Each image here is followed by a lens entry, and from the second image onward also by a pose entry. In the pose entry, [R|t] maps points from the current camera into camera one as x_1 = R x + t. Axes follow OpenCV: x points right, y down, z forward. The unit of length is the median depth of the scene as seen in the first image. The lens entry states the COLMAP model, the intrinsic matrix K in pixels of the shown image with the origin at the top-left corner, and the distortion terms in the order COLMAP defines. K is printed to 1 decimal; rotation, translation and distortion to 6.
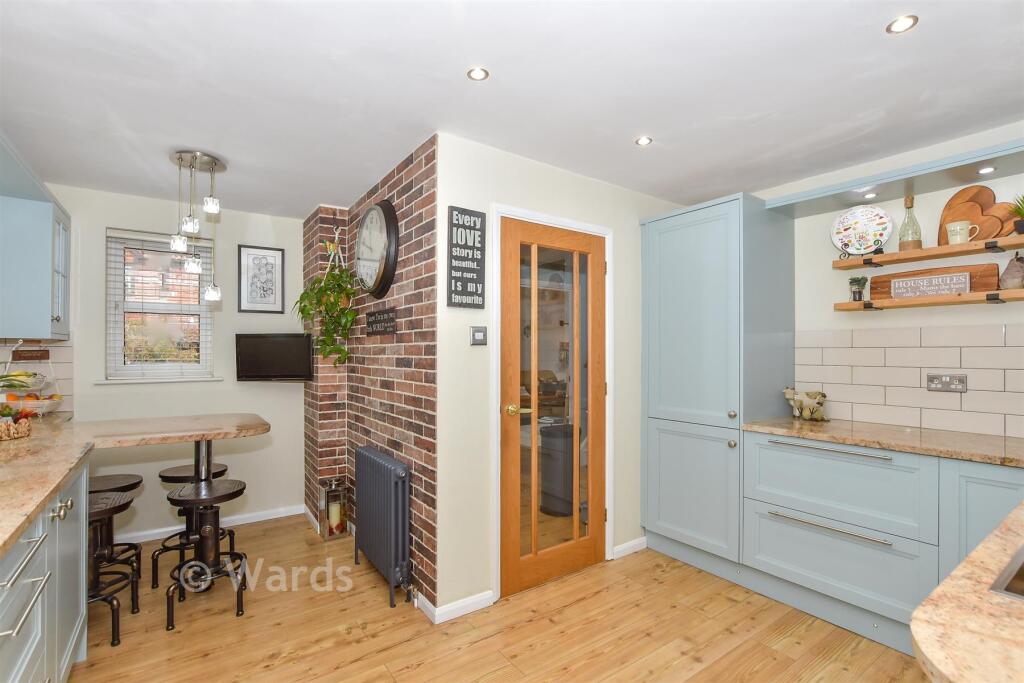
lens RADIAL K [[473.5, 0, 512.0], [0, 473.5, 354.7], [0, 0, 1]] dist [-0.002510, -0.000336]
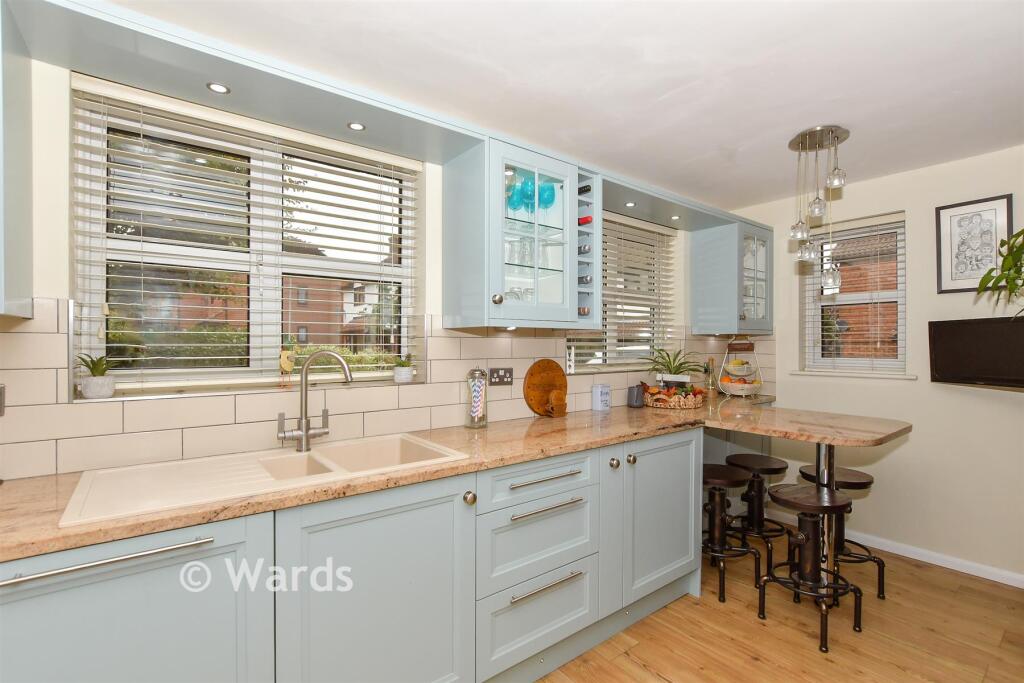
lens RADIAL K [[476.2, 0, 511.1], [0, 476.2, 345.2], [0, 0, 1]] dist [-0.003350, -0.000157]
pose [[0.053711, 0.001609, -0.998555, 0.218920], [-0.002175, 0.999997, 0.001494, -0.005534], [0.998554, 0.002091, 0.053714, 0.325940]]
